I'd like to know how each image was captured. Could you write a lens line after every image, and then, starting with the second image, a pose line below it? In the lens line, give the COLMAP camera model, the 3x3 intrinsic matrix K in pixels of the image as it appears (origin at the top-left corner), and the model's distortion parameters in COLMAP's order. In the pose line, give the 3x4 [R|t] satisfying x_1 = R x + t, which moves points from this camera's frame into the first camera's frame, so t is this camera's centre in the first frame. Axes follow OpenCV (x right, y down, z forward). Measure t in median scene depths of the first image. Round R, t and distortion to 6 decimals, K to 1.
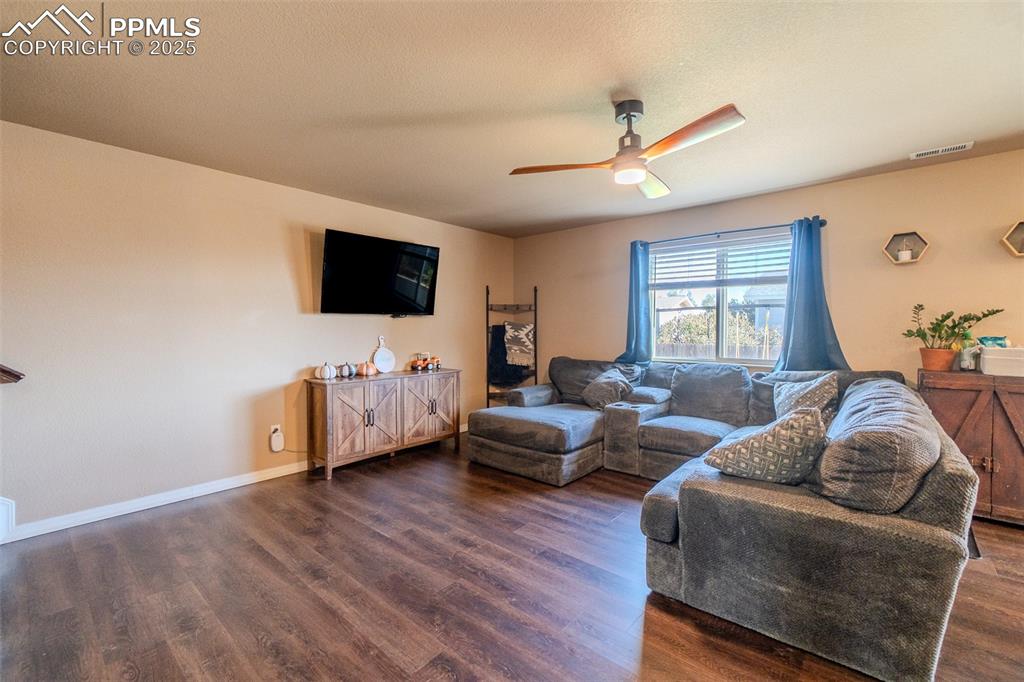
lens RADIAL K [[444.3, 0, 507.2], [0, 444.3, 334.0], [0, 0, 1]] dist [-0.012783, 0.003082]
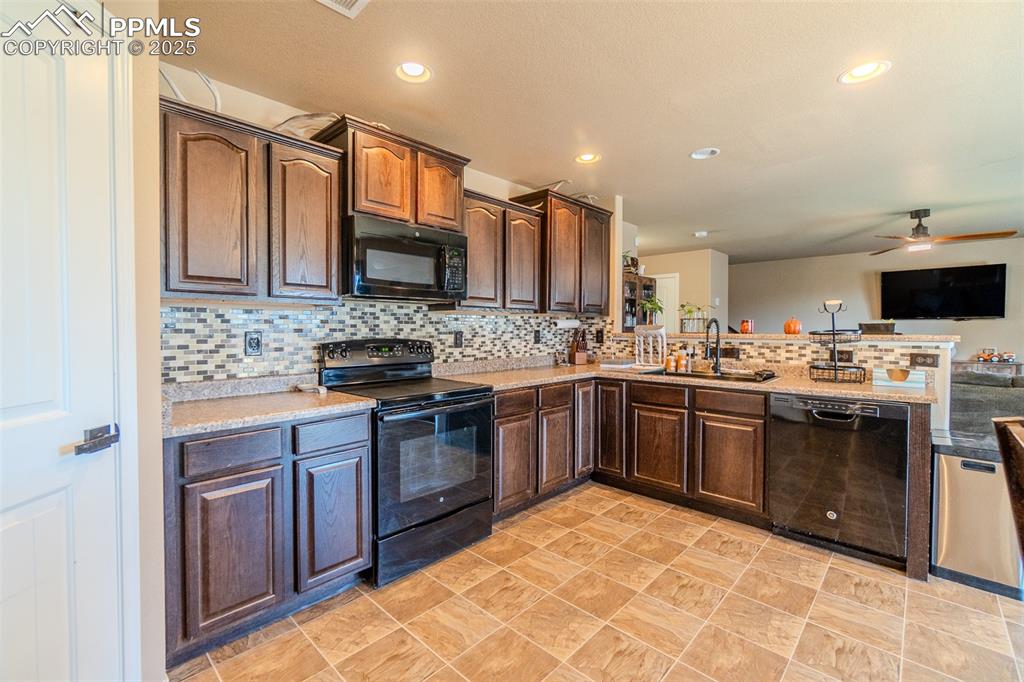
lens RADIAL K [[444.3, 0, 494.5], [0, 444.3, 337.6], [0, 0, 1]] dist [-0.012783, 0.003082]
pose [[-0.057321, 0.020853, -0.998138, 1.172059], [-0.012603, 0.999687, 0.021609, 0.003280], [0.998276, 0.013818, -0.057041, -0.359332]]
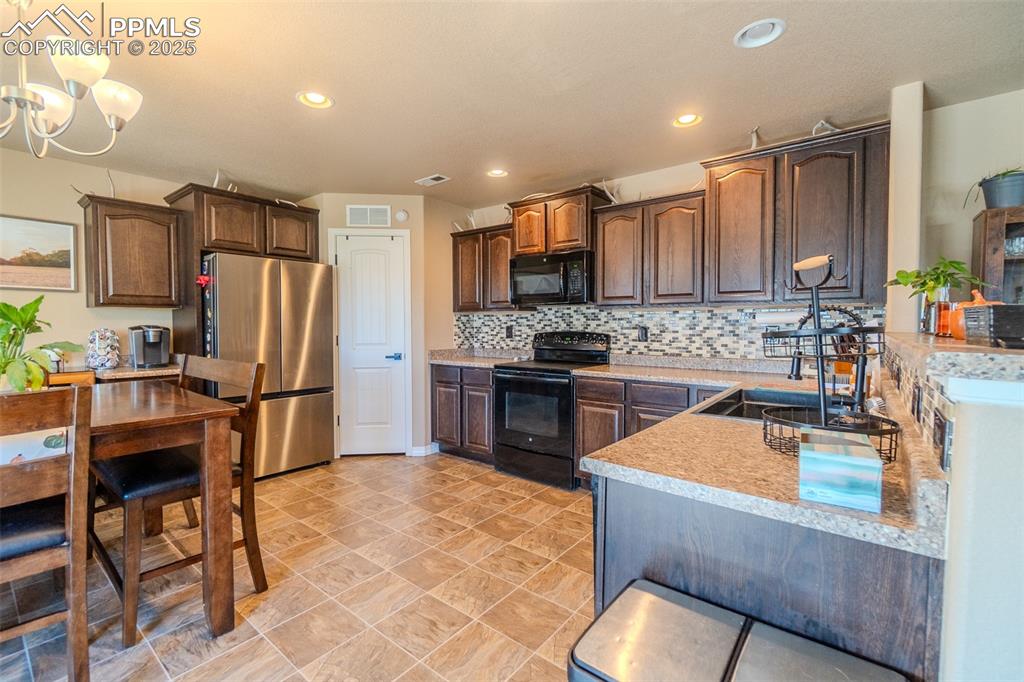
lens RADIAL K [[444.3, 0, 513.8], [0, 444.3, 342.6], [0, 0, 1]] dist [-0.012783, 0.003082]
pose [[-0.998683, 0.002908, -0.051230, 0.736095], [0.000140, 0.998544, 0.053937, -0.004946], [0.051312, 0.053859, -0.997229, 0.301293]]
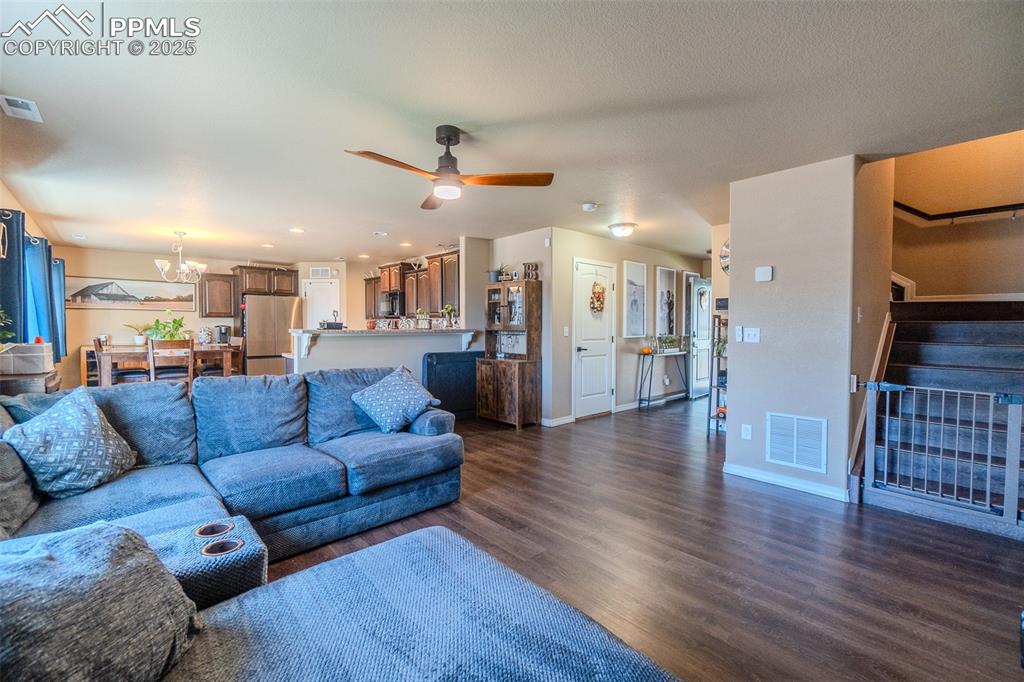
lens RADIAL K [[444.3, 0, 506.1], [0, 444.3, 341.7], [0, 0, 1]] dist [-0.012783, 0.003082]
pose [[-0.992463, -0.007413, 0.122317, -0.004611], [-0.001604, 0.998869, 0.047519, -0.014573], [-0.122531, 0.046965, -0.991353, 1.113232]]
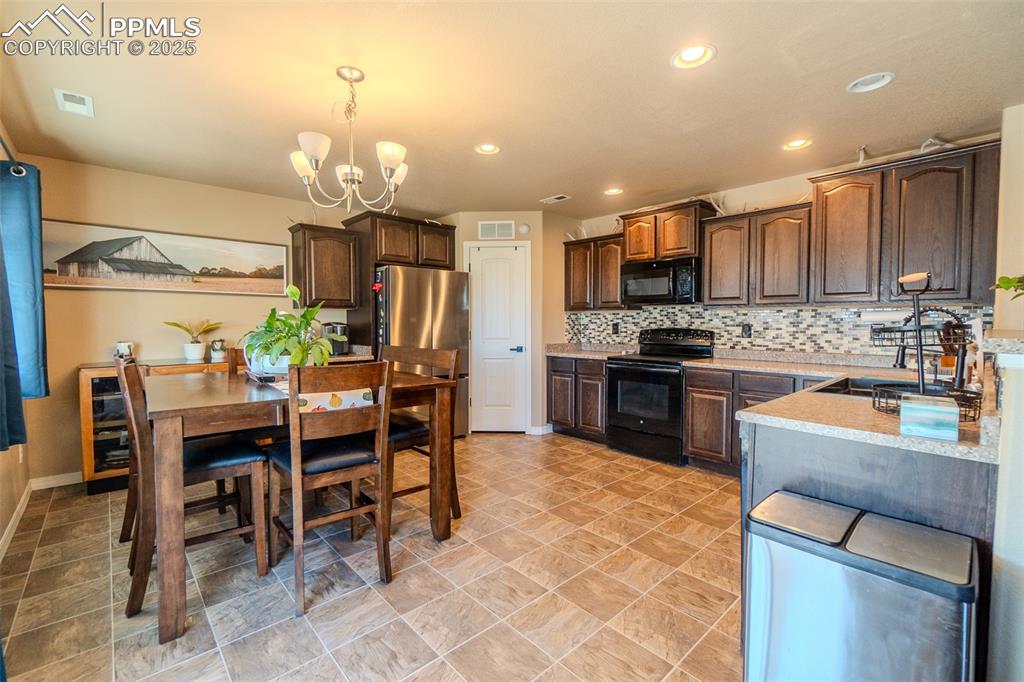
lens RADIAL K [[444.3, 0, 508.1], [0, 444.3, 343.3], [0, 0, 1]] dist [-0.012783, 0.003082]
pose [[-0.993776, -0.005796, 0.111242, 0.834464], [0.001001, 0.998141, 0.060944, -0.006854], [-0.111388, 0.060676, -0.991923, 0.442619]]
